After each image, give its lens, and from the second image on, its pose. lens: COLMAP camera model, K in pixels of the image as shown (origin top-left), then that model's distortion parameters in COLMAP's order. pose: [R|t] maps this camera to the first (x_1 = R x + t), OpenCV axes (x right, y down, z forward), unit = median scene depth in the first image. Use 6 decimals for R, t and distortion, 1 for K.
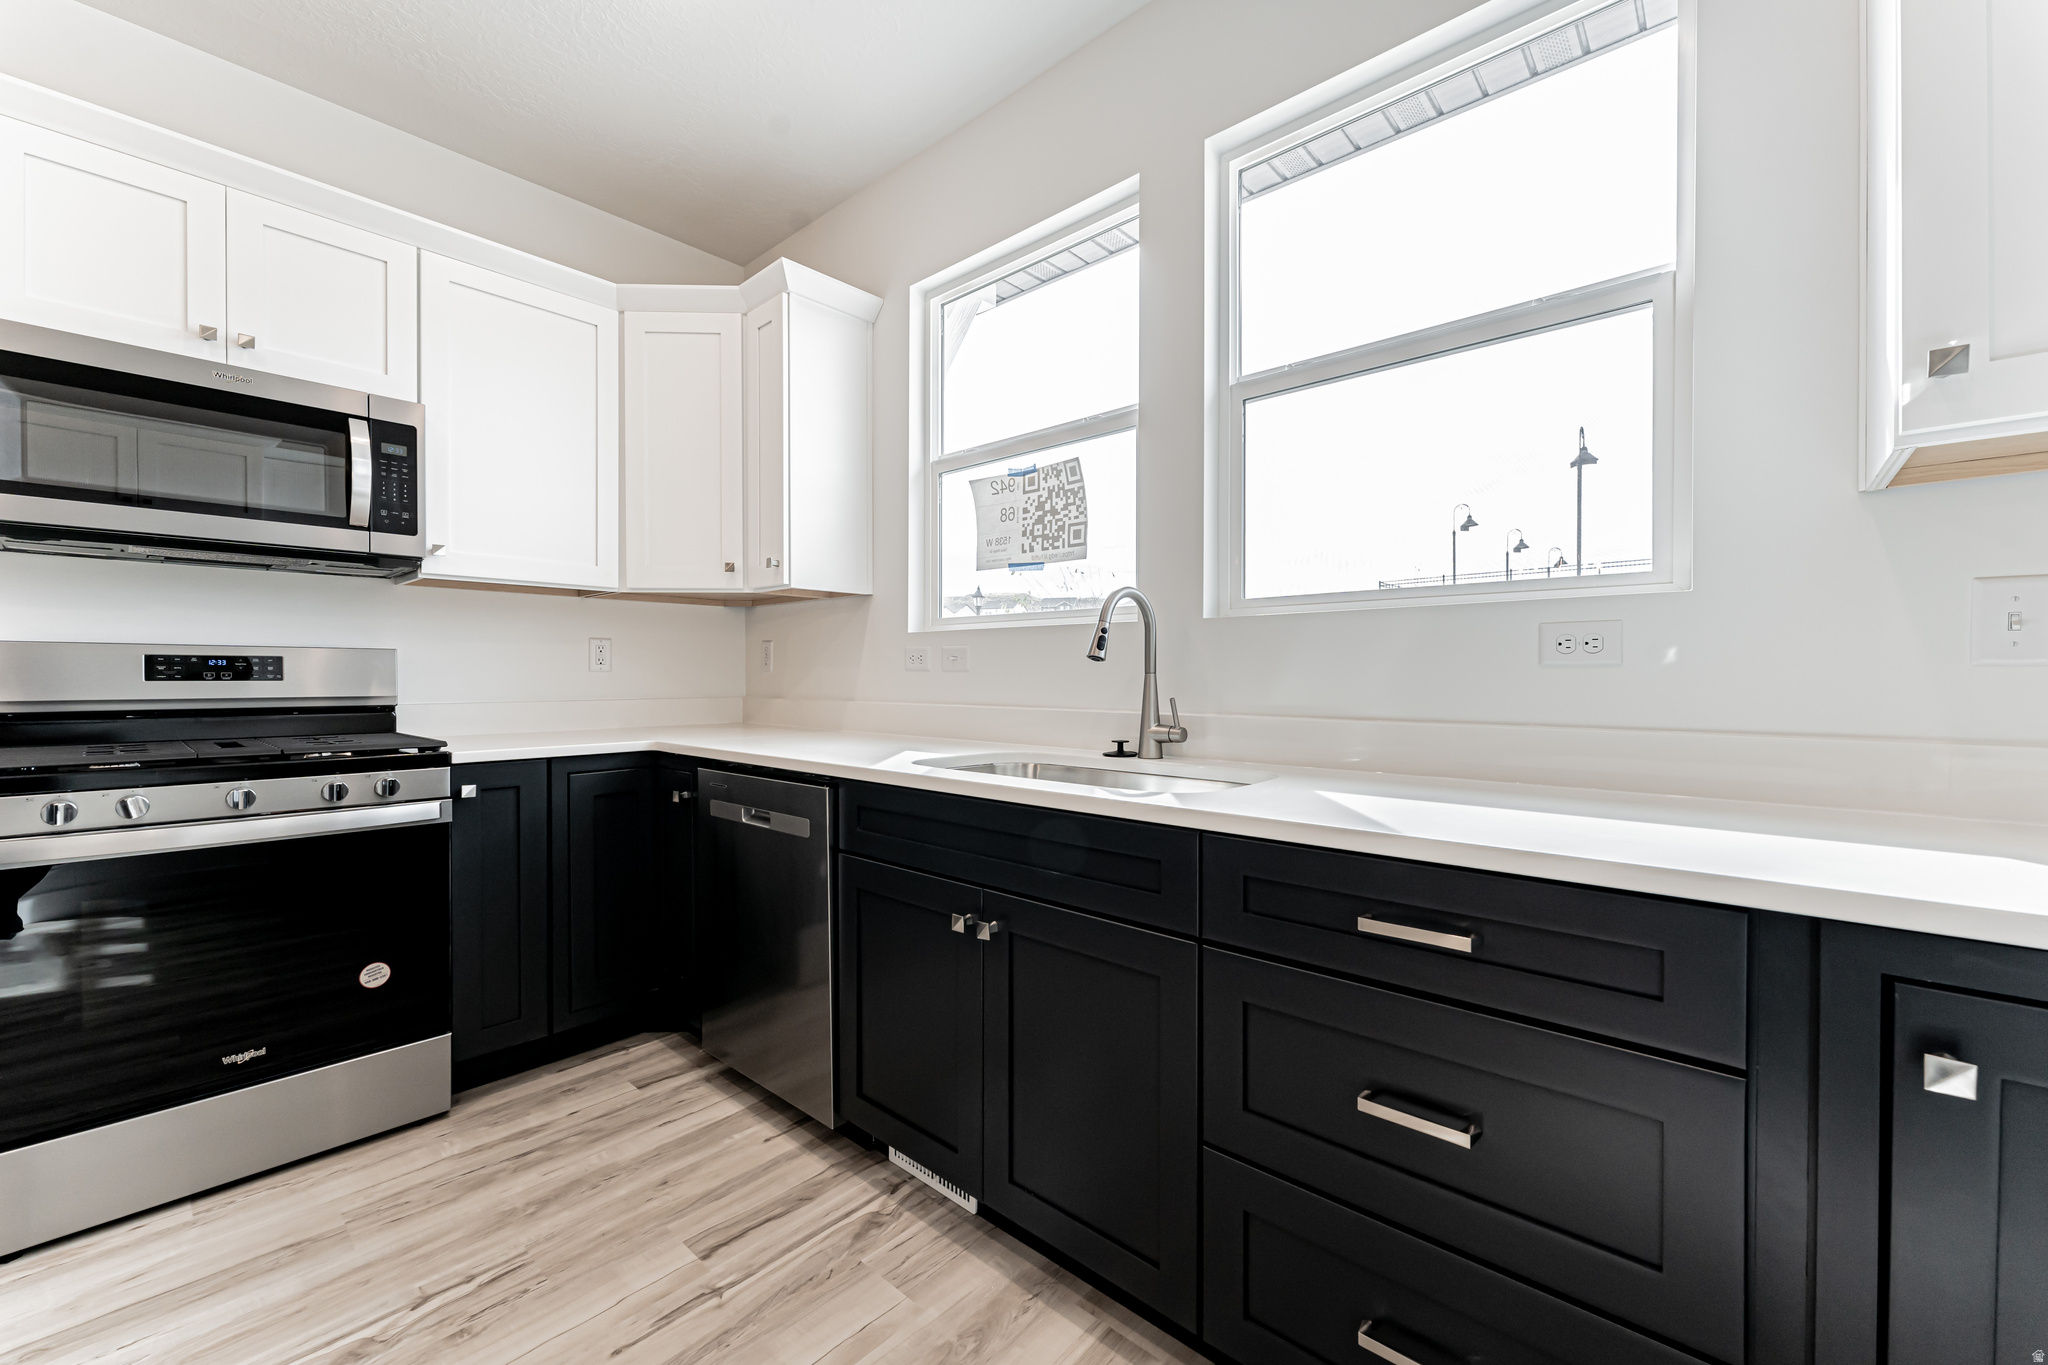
lens RADIAL K [[826.2, 0, 1019.7], [0, 826.2, 685.7], [0, 0, 1]] dist [-0.000059, 0.000078]
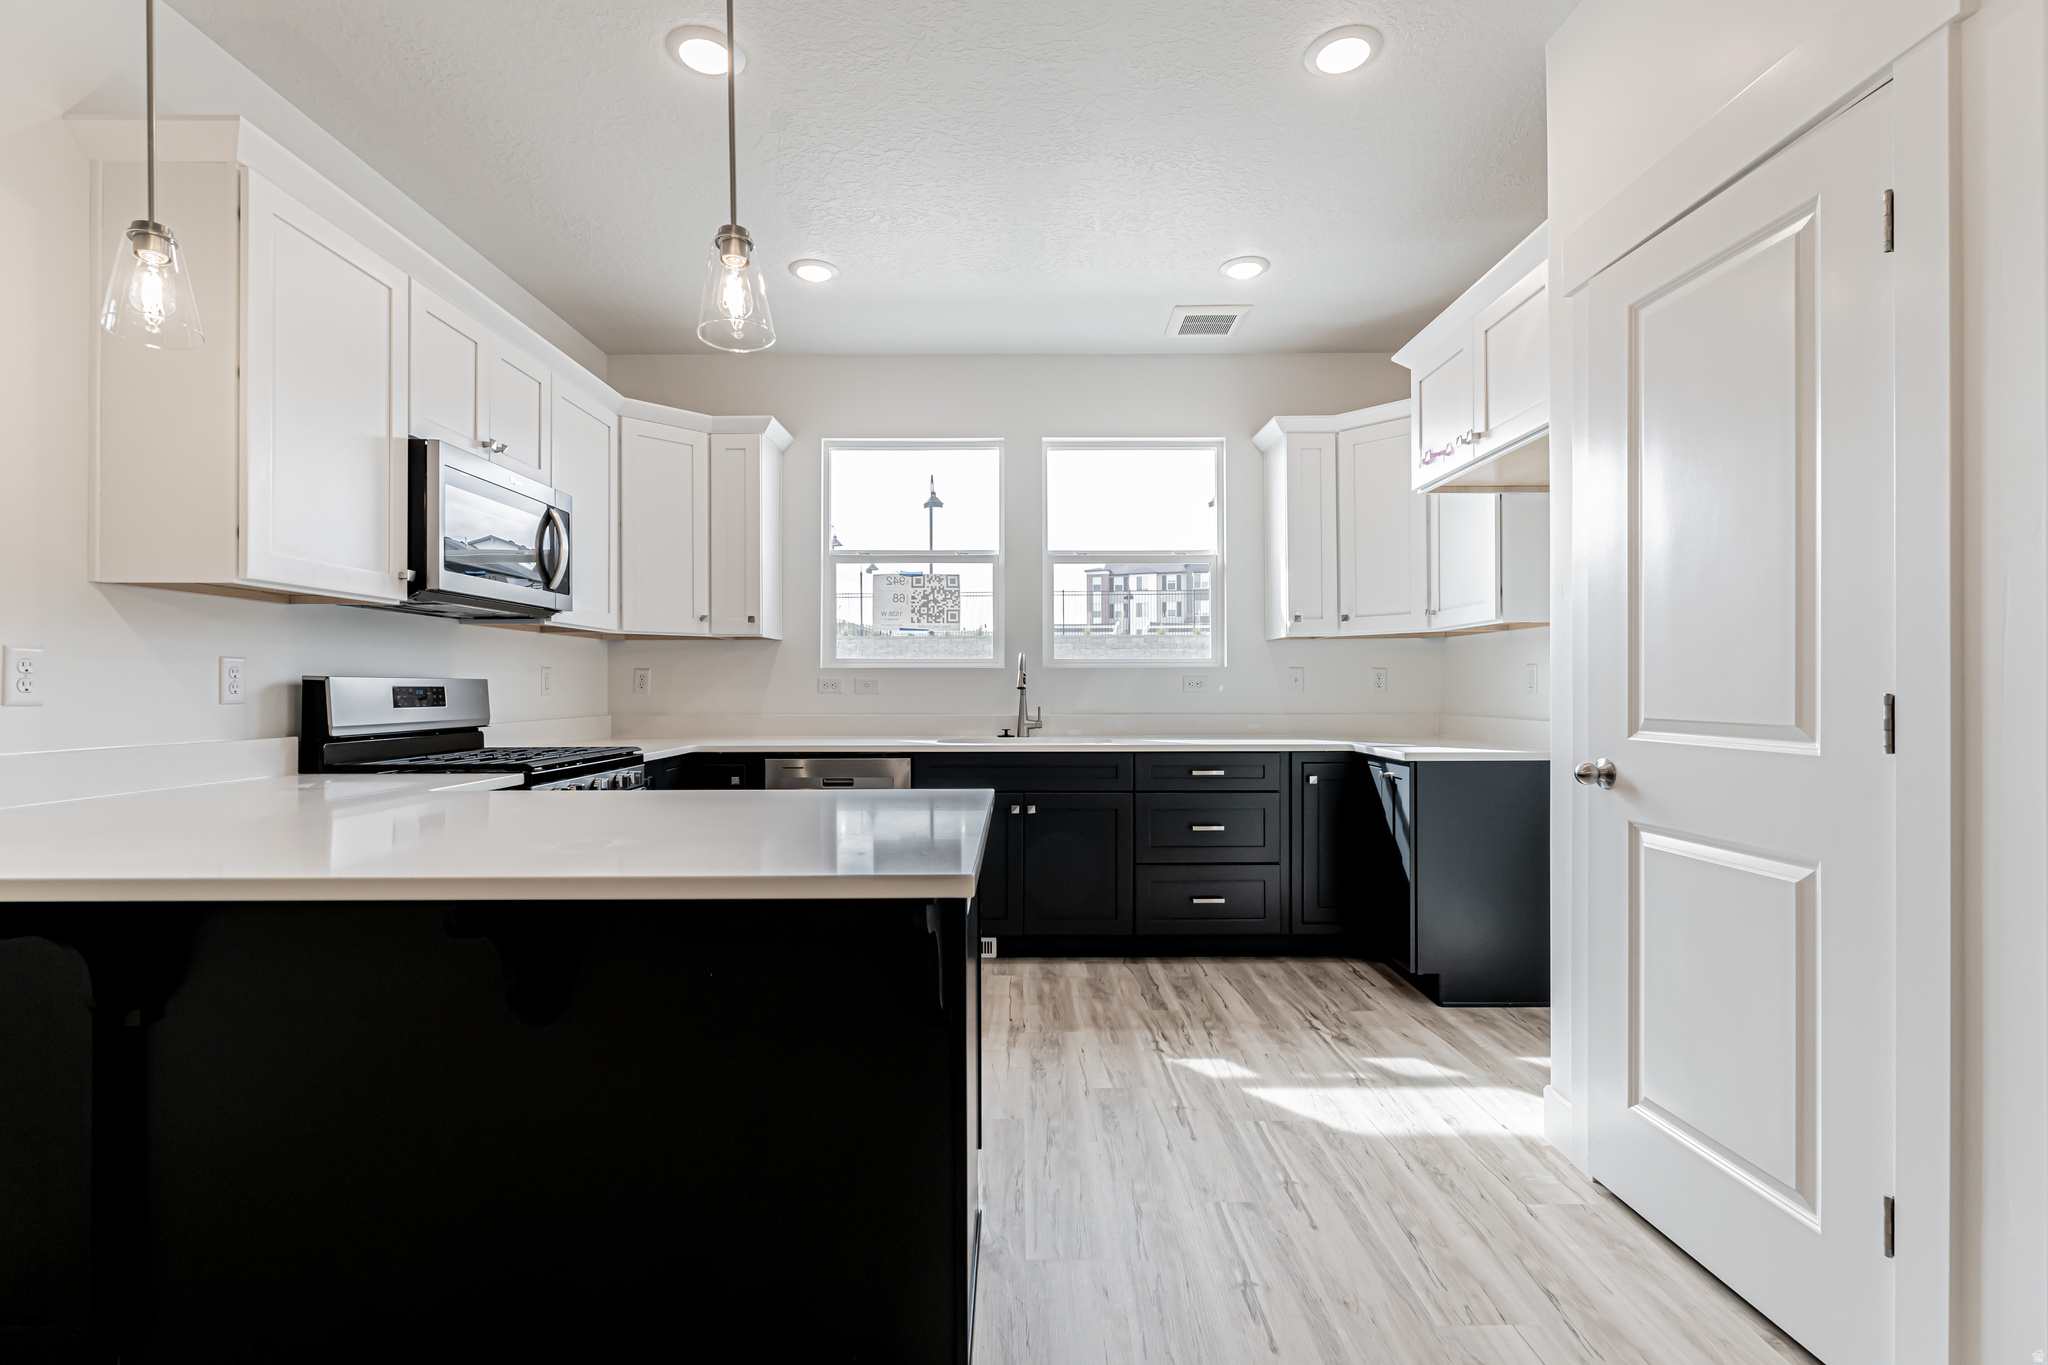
lens RADIAL K [[944.4, 0, 1024.0], [0, 944.4, 682.5], [0, 0, 1]] dist [-0.000763, -0.000042]
pose [[0.734341, -0.000186, 0.678781, -1.252280], [0.011051, 0.999871, -0.011682, -0.016131], [-0.678691, 0.016080, 0.734248, -0.619308]]
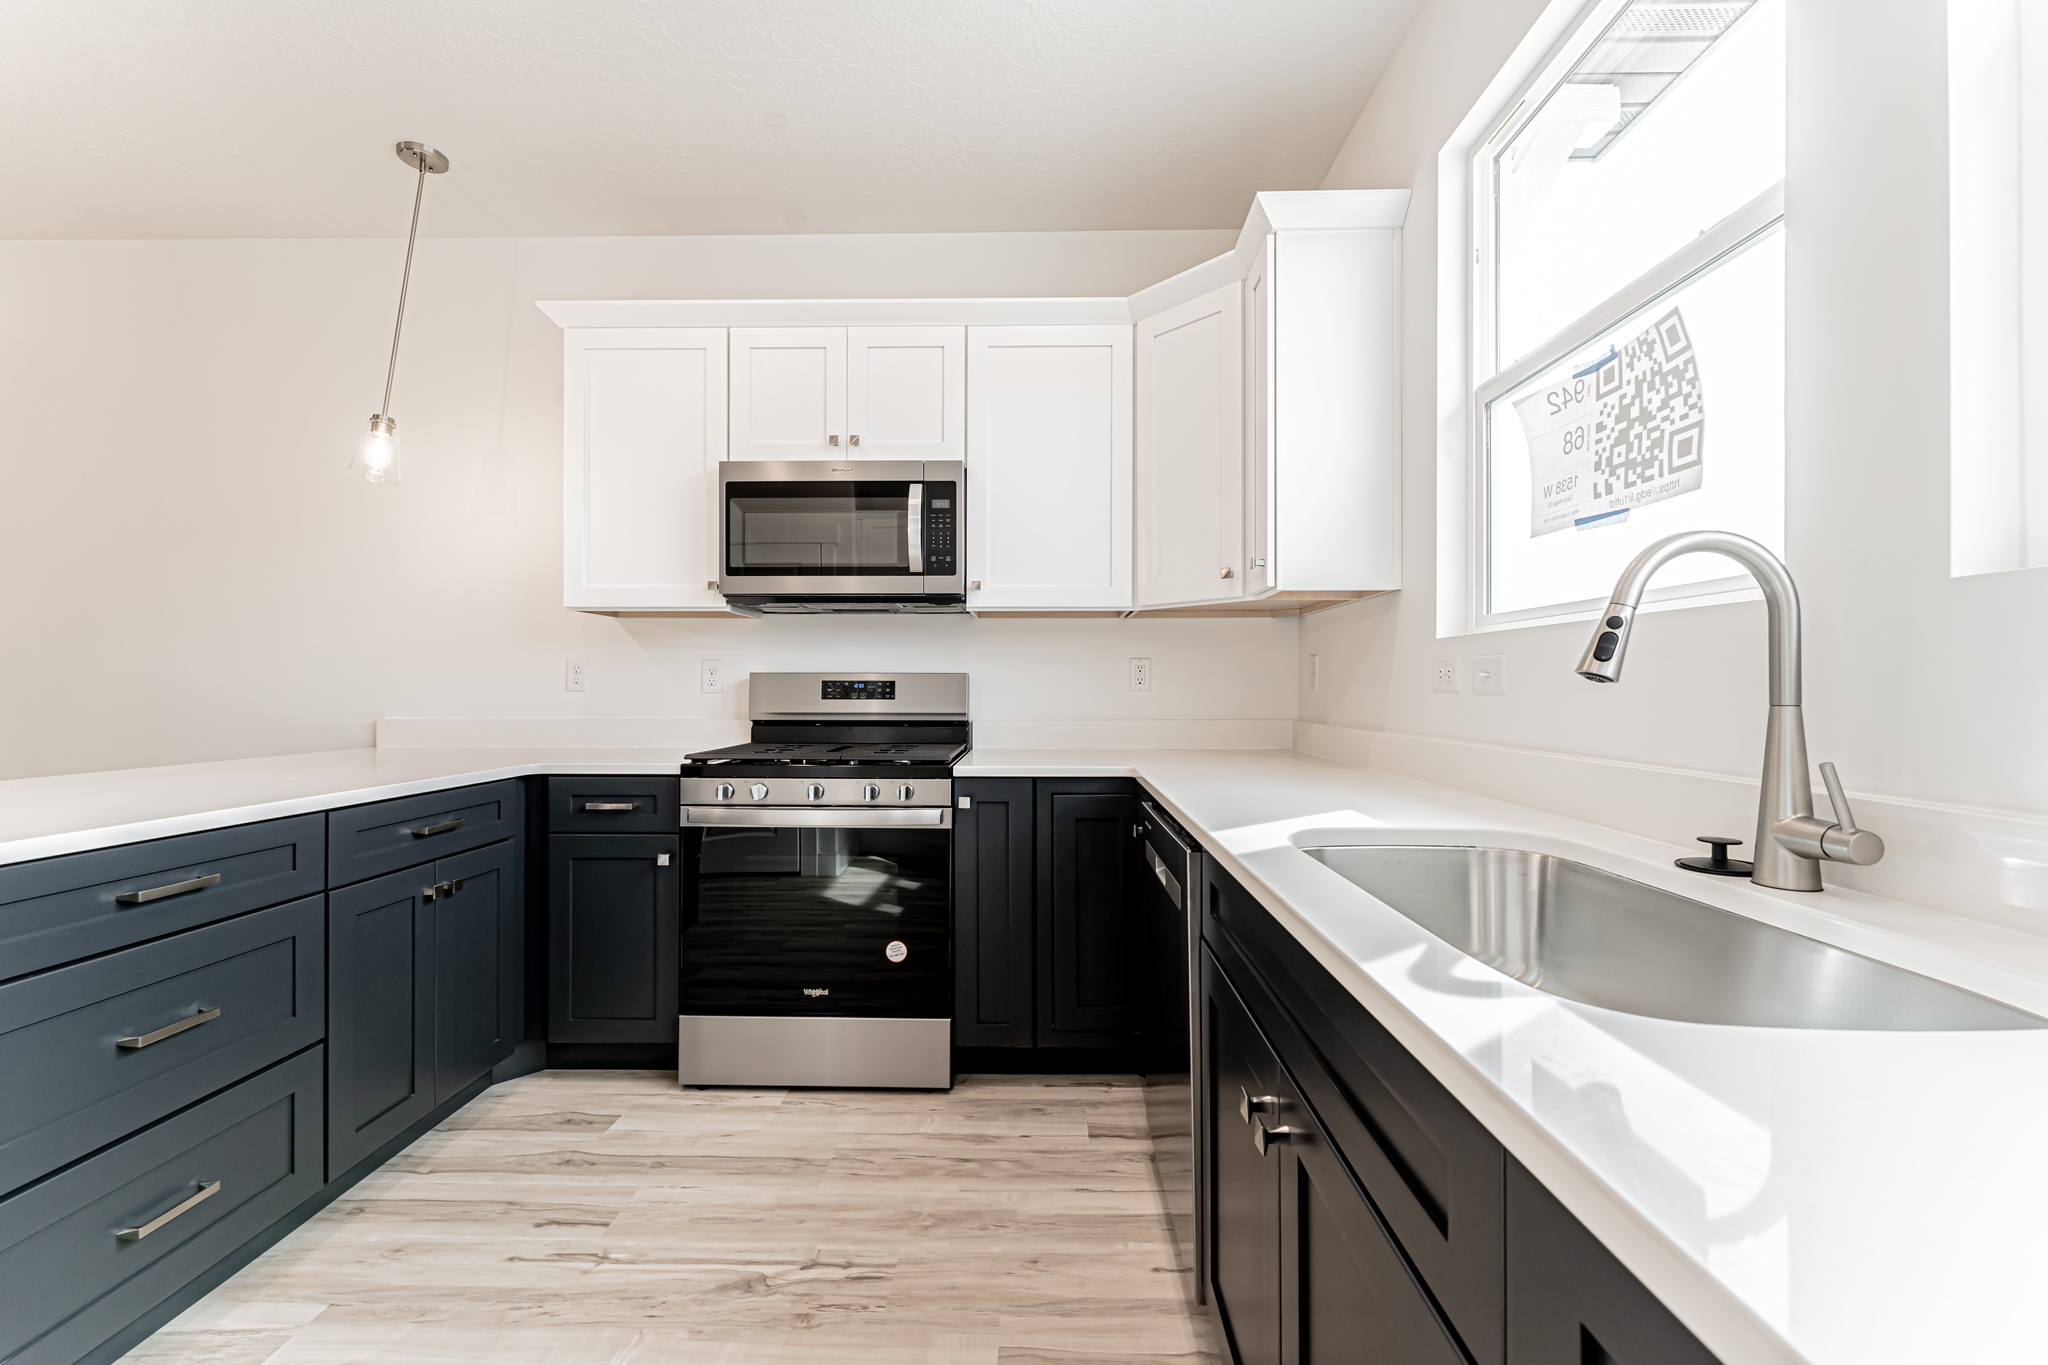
lens RADIAL K [[826.2, 0, 1019.7], [0, 826.2, 685.7], [0, 0, 1]] dist [-0.000059, 0.000078]
pose [[0.653761, -0.002570, -0.756697, 0.204582], [-0.007982, 0.999915, -0.010293, -0.016405], [0.756659, 0.012769, 0.653685, 0.322681]]
